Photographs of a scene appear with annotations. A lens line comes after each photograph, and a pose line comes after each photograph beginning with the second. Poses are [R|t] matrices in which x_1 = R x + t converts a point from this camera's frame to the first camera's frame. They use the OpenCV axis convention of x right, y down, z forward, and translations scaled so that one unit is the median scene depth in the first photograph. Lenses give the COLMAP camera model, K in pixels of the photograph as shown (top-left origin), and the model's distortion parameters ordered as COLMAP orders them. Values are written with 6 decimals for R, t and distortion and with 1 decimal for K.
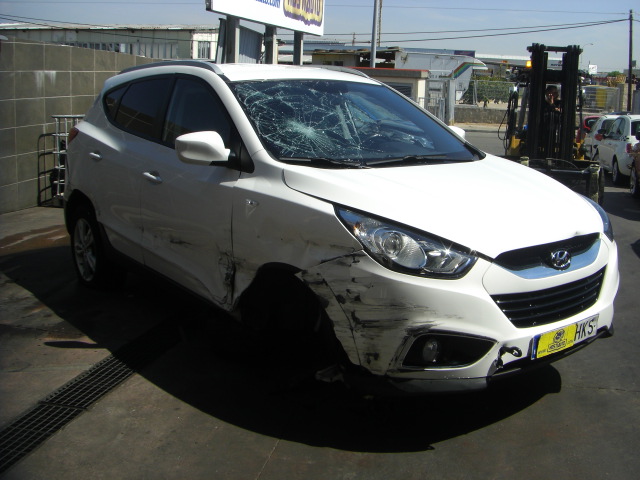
lens RADIAL K [[727.3, 0, 371.8], [0, 727.3, 189.1], [0, 0, 1]] dist [-0.169796, 0.078604]
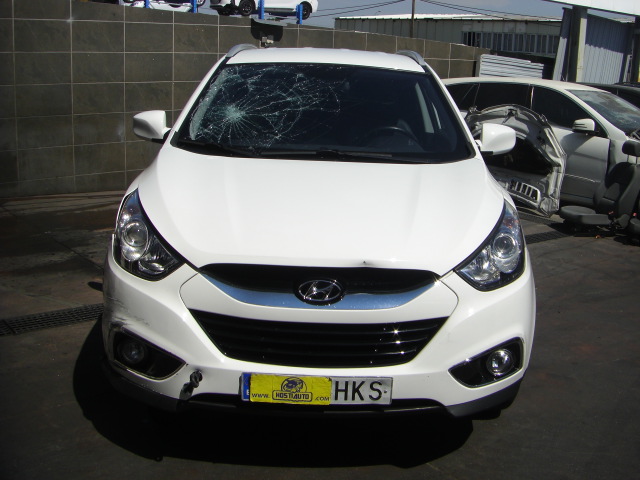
lens RADIAL K [[727.3, 0, 371.8], [0, 727.3, 189.1], [0, 0, 1]] dist [-0.169796, 0.078604]
pose [[0.792923, 0.114312, -0.598502, 0.787124], [-0.109592, 0.992982, 0.044463, -0.054454], [0.599385, 0.030335, 0.799886, 0.414113]]
